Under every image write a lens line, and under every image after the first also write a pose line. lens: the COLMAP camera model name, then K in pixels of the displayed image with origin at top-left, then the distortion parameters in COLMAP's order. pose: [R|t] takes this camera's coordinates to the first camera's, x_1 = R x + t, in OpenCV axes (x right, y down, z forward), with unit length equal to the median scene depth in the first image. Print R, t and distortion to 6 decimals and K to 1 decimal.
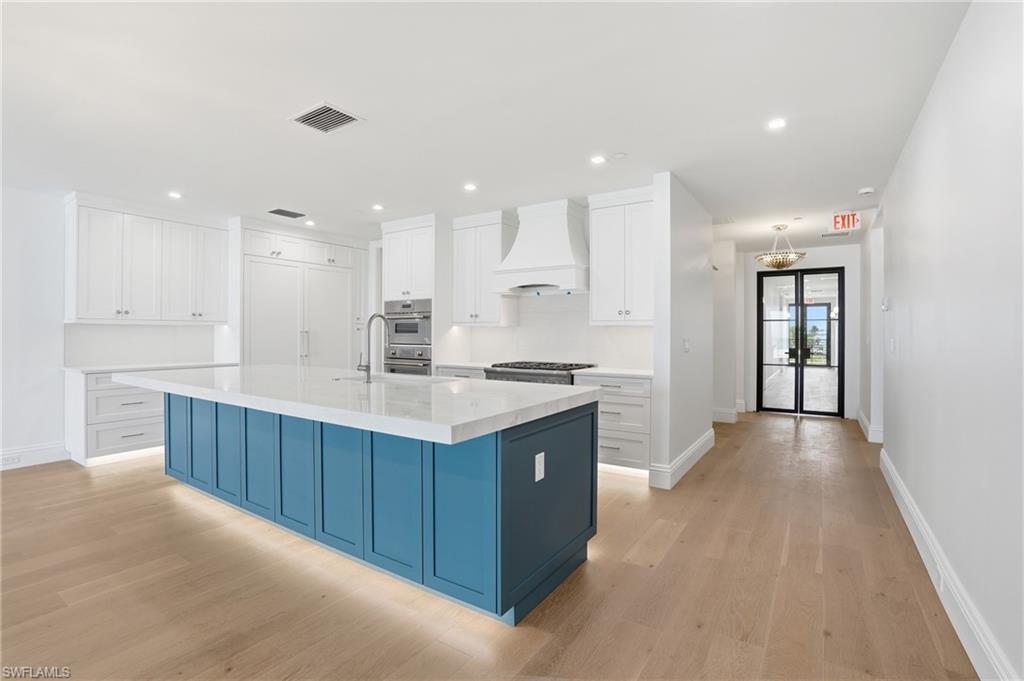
lens RADIAL K [[474.7, 0, 511.6], [0, 474.7, 335.7], [0, 0, 1]] dist [-0.056795, 0.020751]
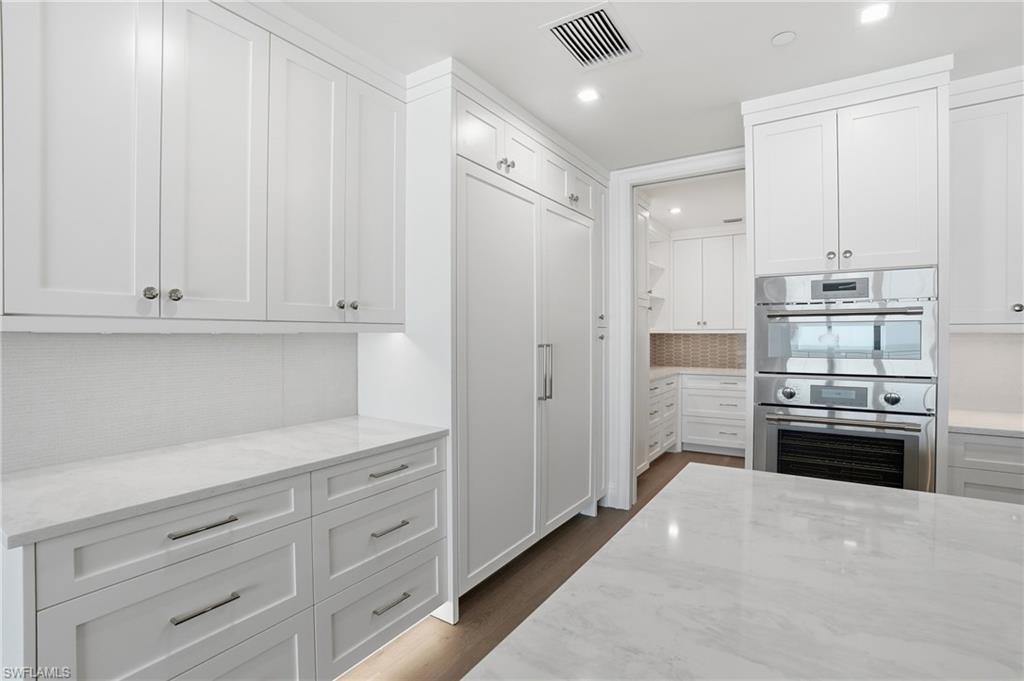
lens RADIAL K [[474.7, 0, 511.6], [0, 474.7, 335.7], [0, 0, 1]] dist [-0.056795, 0.020751]
pose [[0.999707, -0.009106, 0.022420, -0.550243], [0.009170, 0.999954, -0.002760, -0.018527], [-0.022394, 0.002965, 0.999745, 0.610949]]
